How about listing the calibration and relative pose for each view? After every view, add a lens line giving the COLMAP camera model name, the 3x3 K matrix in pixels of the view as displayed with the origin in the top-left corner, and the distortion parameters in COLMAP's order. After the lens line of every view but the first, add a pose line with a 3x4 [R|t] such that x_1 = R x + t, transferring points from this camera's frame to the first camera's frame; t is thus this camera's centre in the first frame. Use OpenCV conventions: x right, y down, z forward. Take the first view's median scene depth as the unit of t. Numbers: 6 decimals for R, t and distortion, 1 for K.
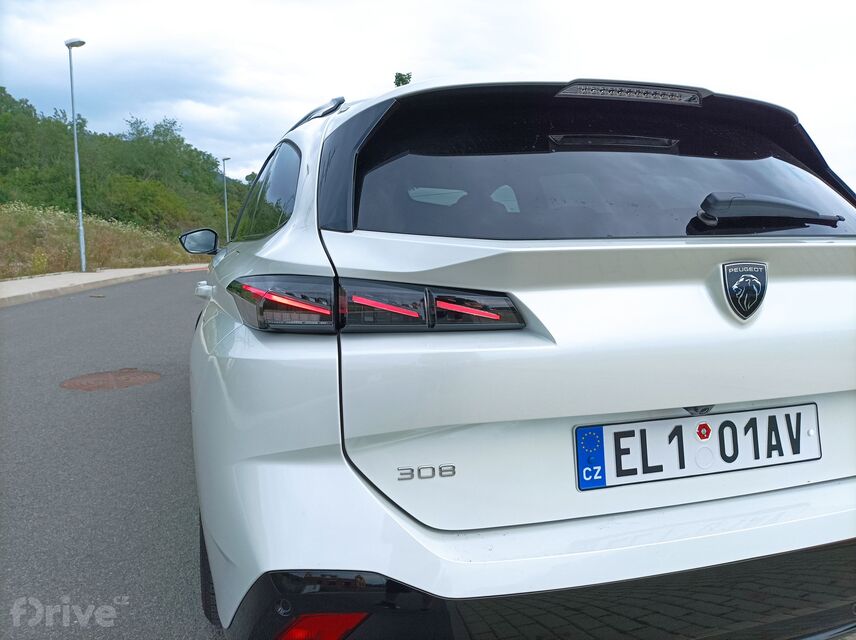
lens RADIAL K [[644.7, 0, 428.0], [0, 644.7, 320.0], [0, 0, 1]] dist [0.009155, 0.005331]
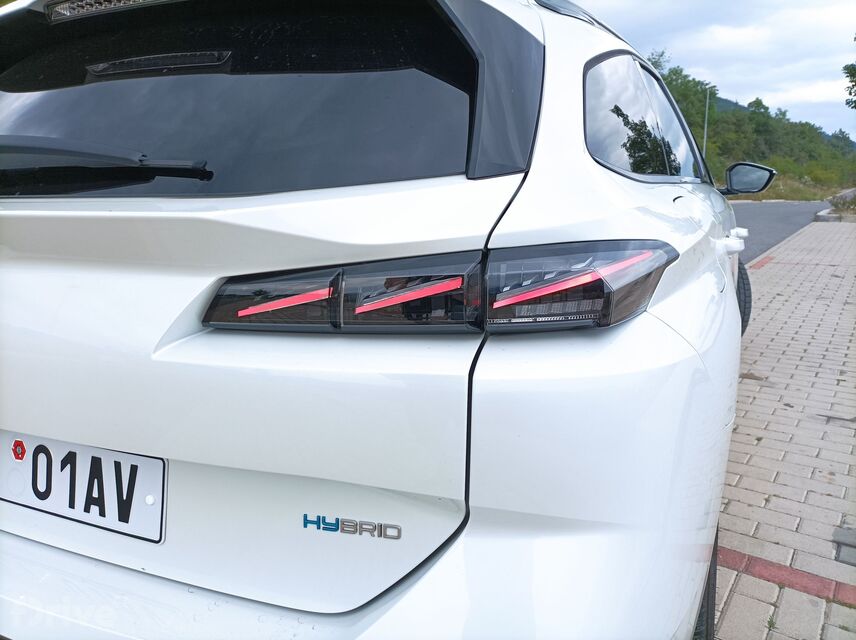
lens RADIAL K [[644.7, 0, 428.0], [0, 644.7, 320.0], [0, 0, 1]] dist [0.009155, 0.005331]
pose [[0.739471, 0.132653, -0.659989, 1.252010], [-0.069050, 0.990168, 0.121651, -0.108724], [0.669638, -0.044385, 0.741361, 0.738052]]
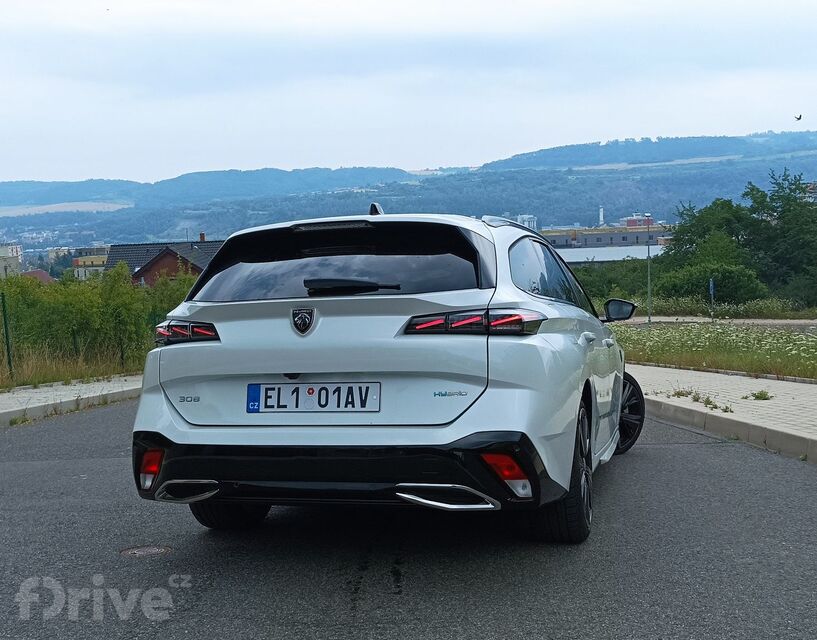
lens RADIAL K [[944.8, 0, 408.5], [0, 944.8, 320.0], [0, 0, 1]] dist [0.082460, -0.006494]
pose [[0.827413, -0.029180, -0.560836, 2.311713], [-0.047149, 0.991514, -0.121148, 0.289476], [0.559612, 0.126682, 0.819016, -1.280438]]
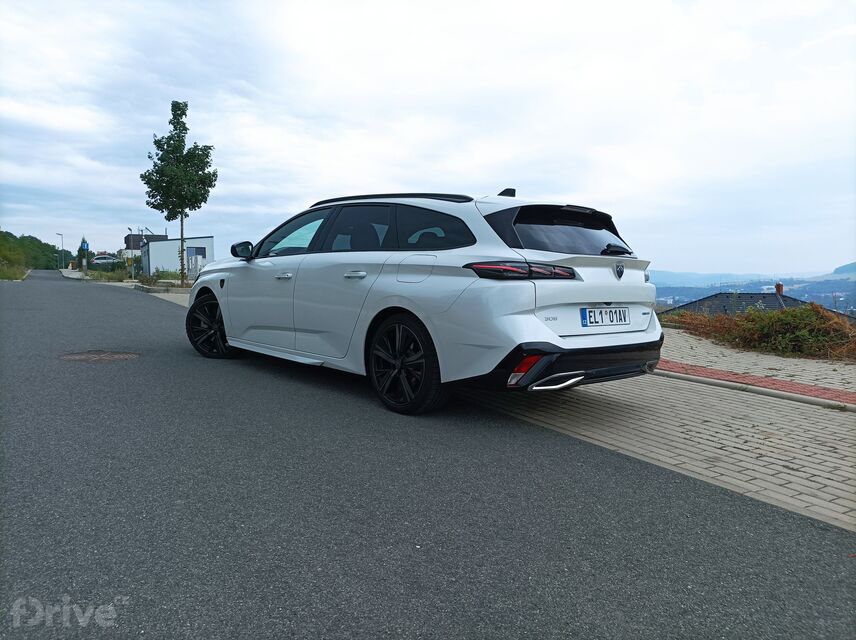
lens RADIAL K [[644.7, 0, 428.0], [0, 644.7, 320.0], [0, 0, 1]] dist [0.009155, 0.005331]
pose [[0.906055, 0.004804, 0.423132, -1.802844], [0.013334, 0.999115, -0.039896, 0.323890], [-0.422949, 0.041790, 0.905189, -1.622437]]
